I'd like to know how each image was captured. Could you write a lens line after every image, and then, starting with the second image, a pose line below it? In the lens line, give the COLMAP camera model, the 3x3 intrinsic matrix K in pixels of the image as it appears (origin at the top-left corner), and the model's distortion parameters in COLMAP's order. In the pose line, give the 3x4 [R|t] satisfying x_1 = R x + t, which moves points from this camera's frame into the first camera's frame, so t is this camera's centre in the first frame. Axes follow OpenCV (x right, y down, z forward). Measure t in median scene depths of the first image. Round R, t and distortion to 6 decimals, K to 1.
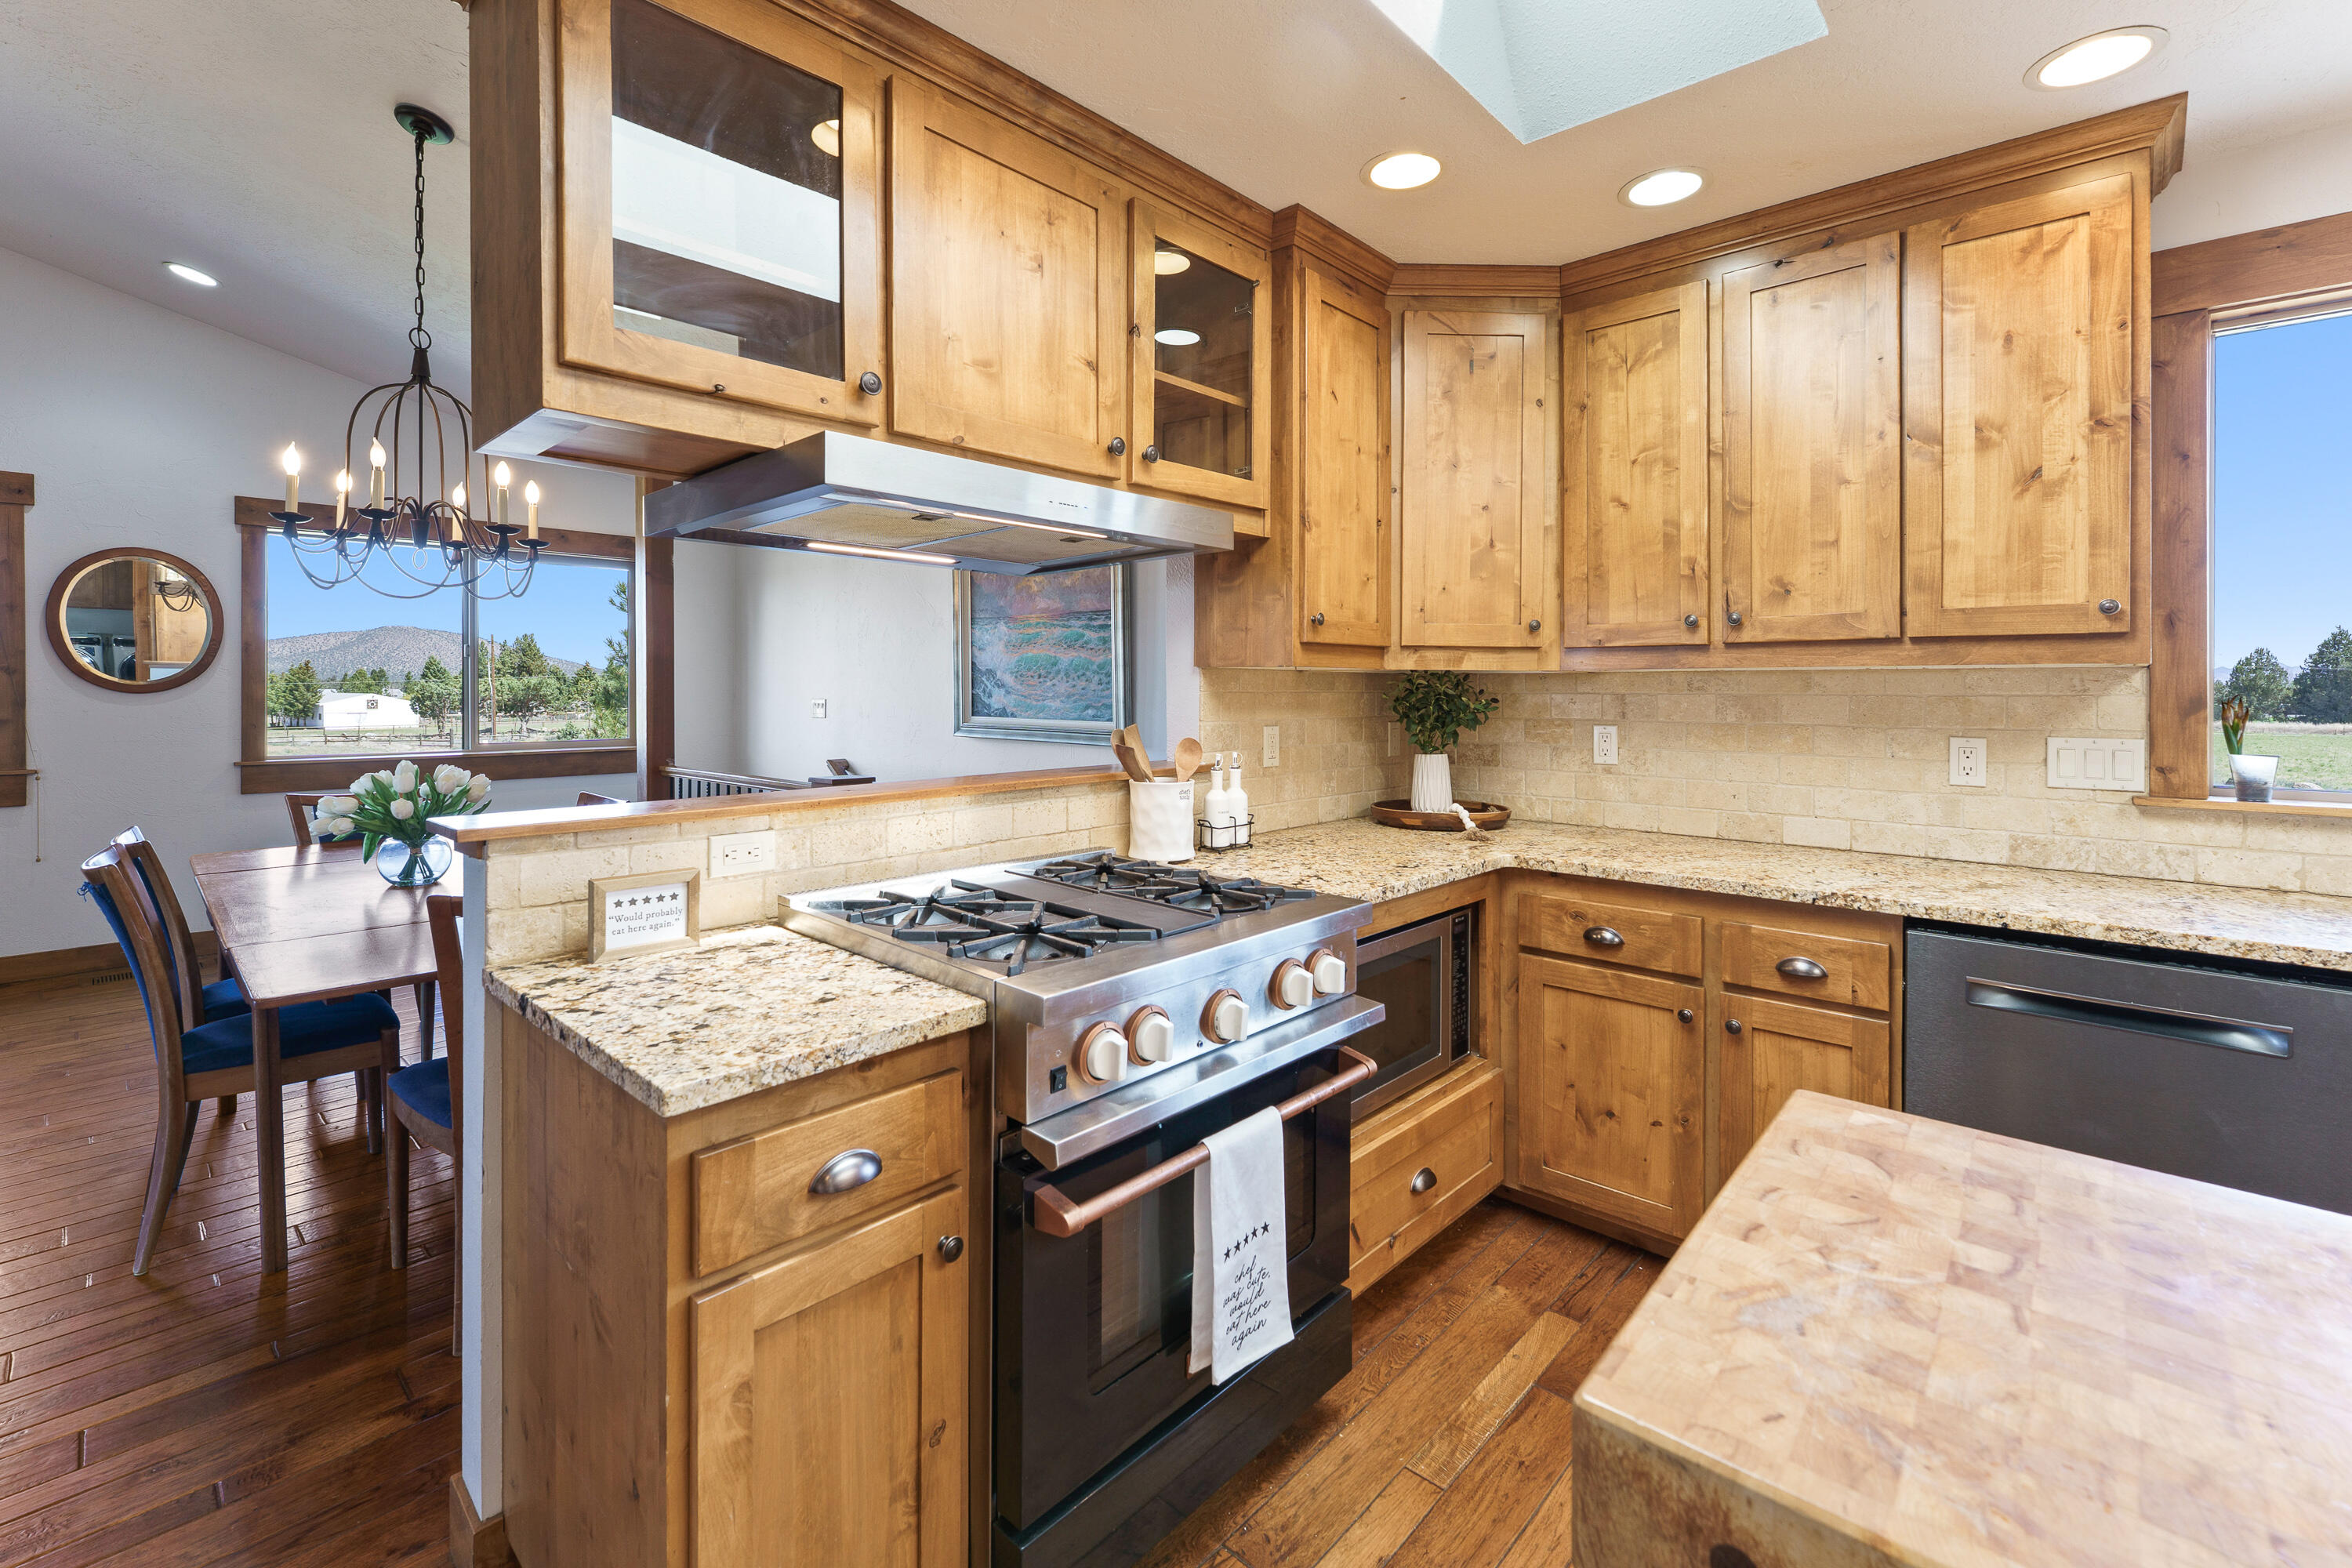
lens RADIAL K [[1018.6, 0, 1172.2], [0, 1018.6, 686.5], [0, 0, 1]] dist [-0.000888, -0.001088]
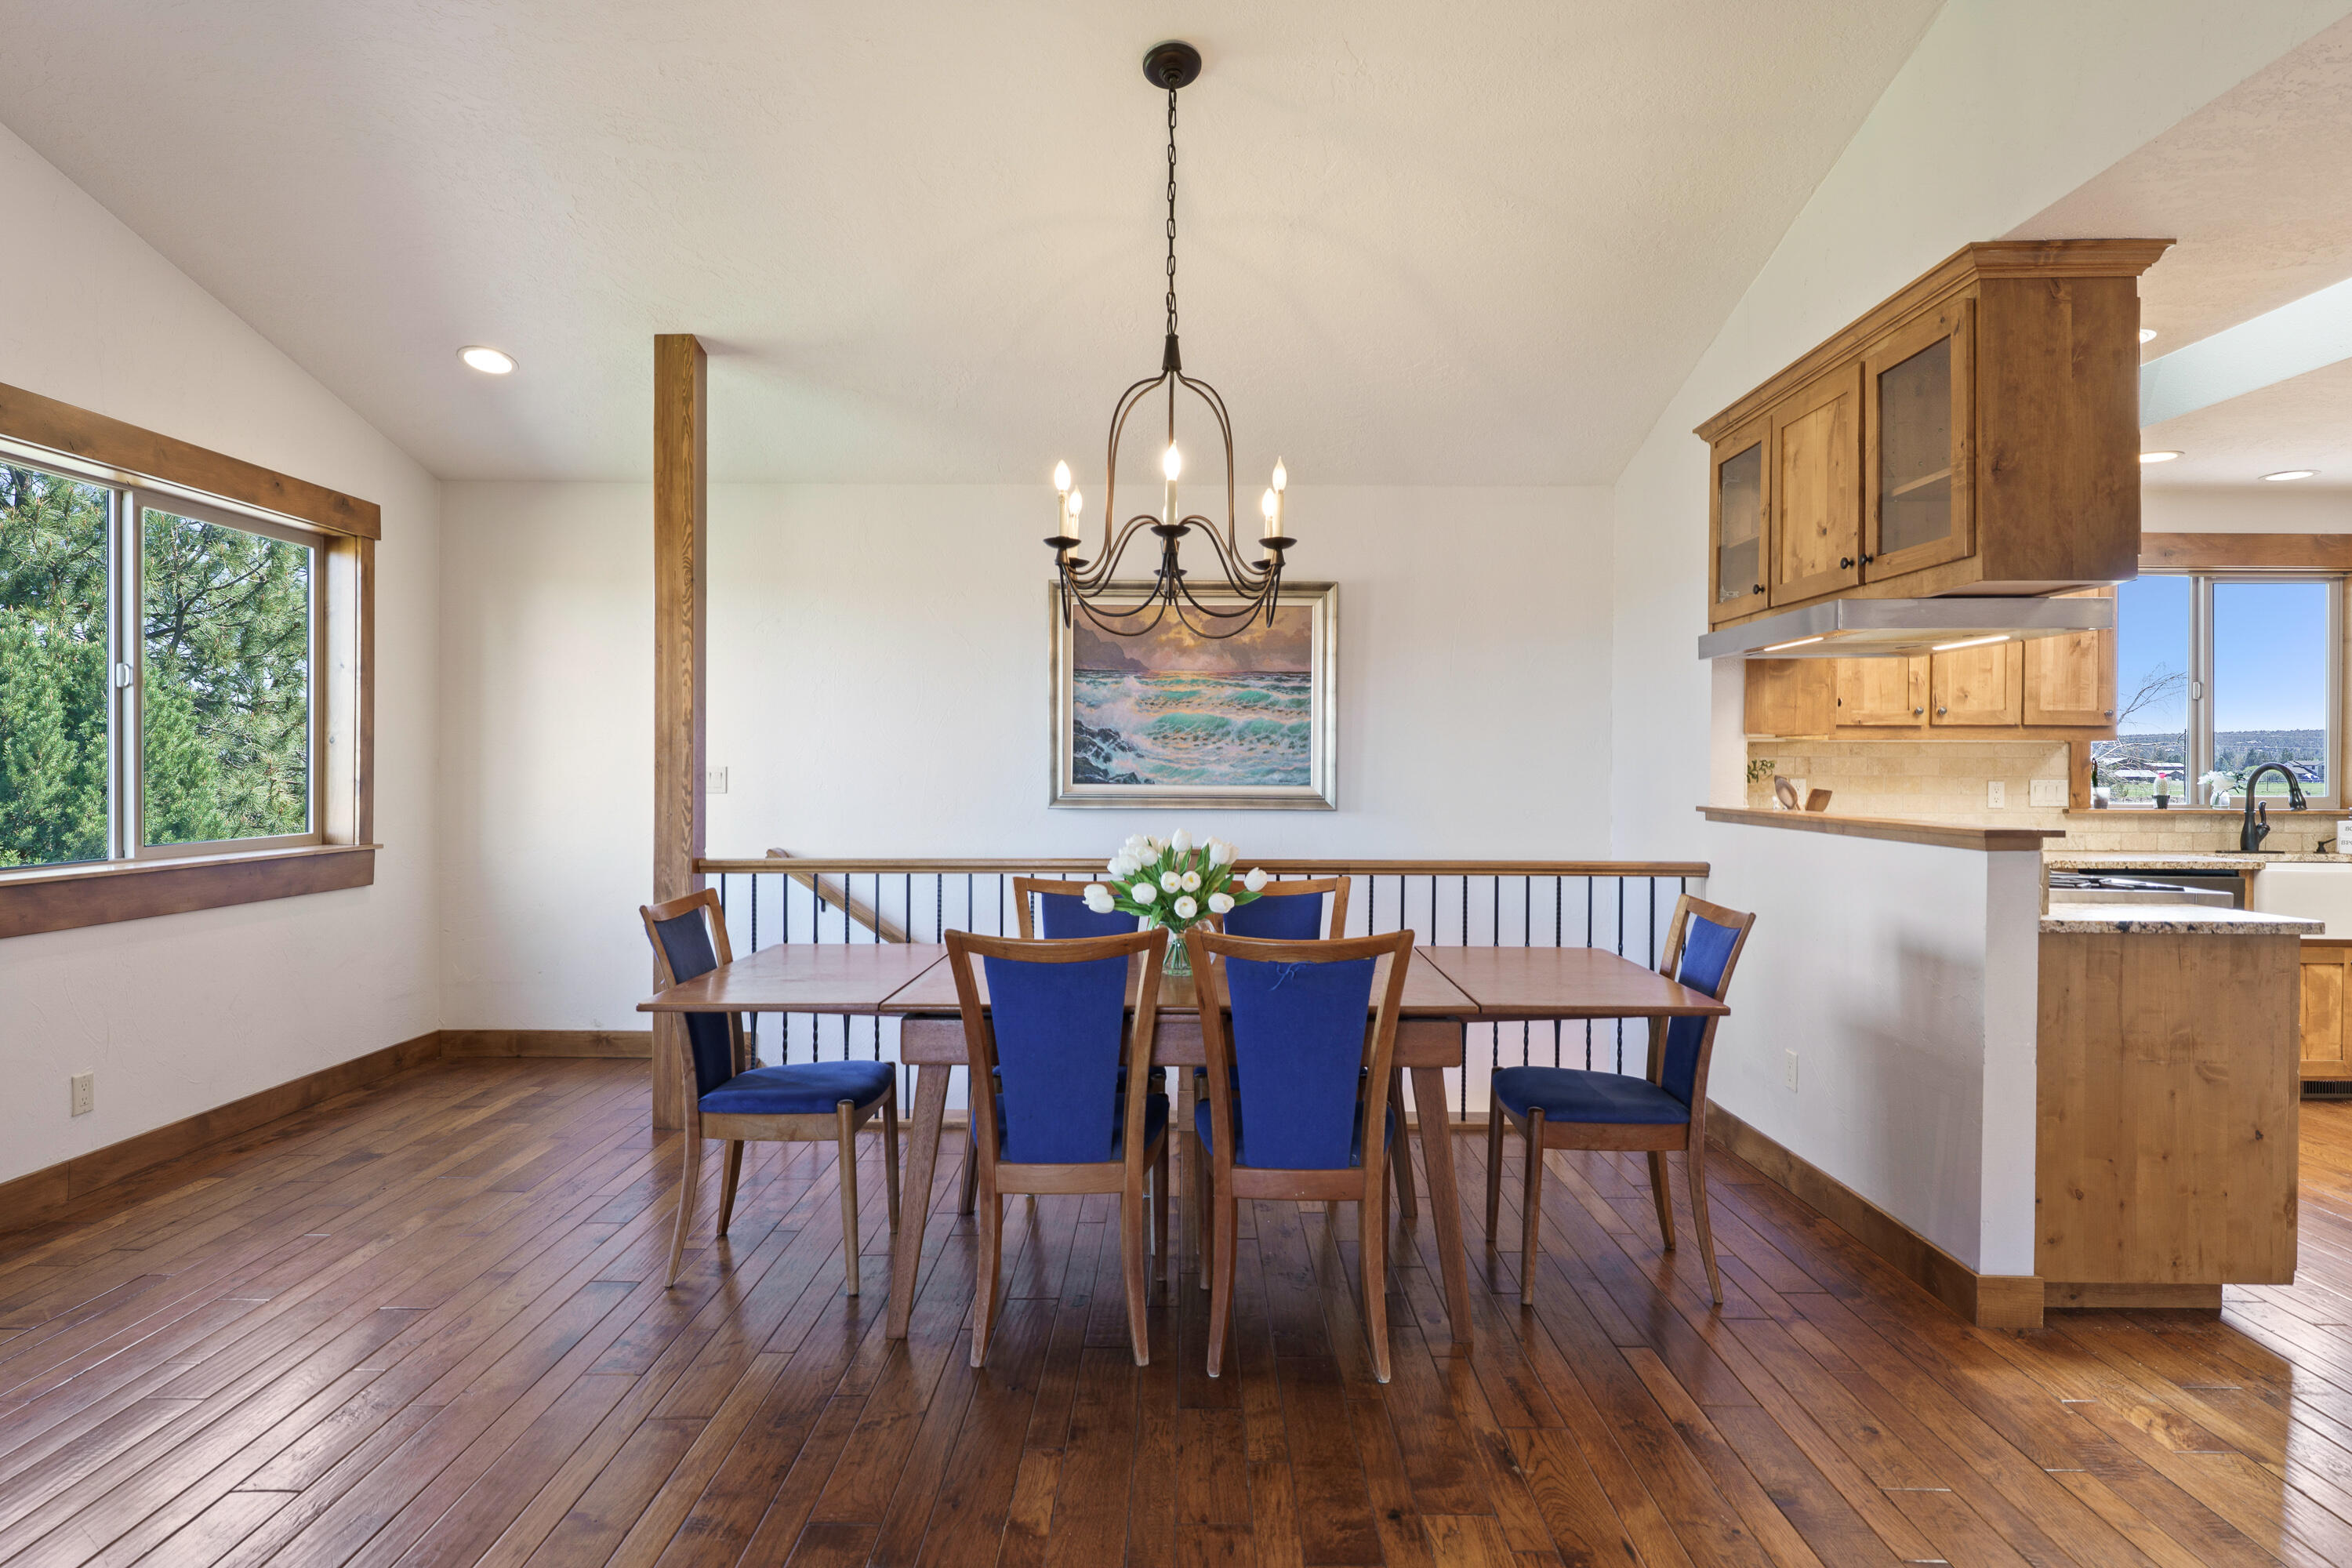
lens RADIAL K [[1357.2, 0, 1138.0], [0, 1357.2, 781.3], [0, 0, 1]] dist [0.002570, -0.000895]
pose [[0.733942, -0.005700, 0.679188, -2.056834], [-0.003917, 0.999913, 0.012625, 0.027385], [-0.679201, -0.011926, 0.733856, 0.280816]]
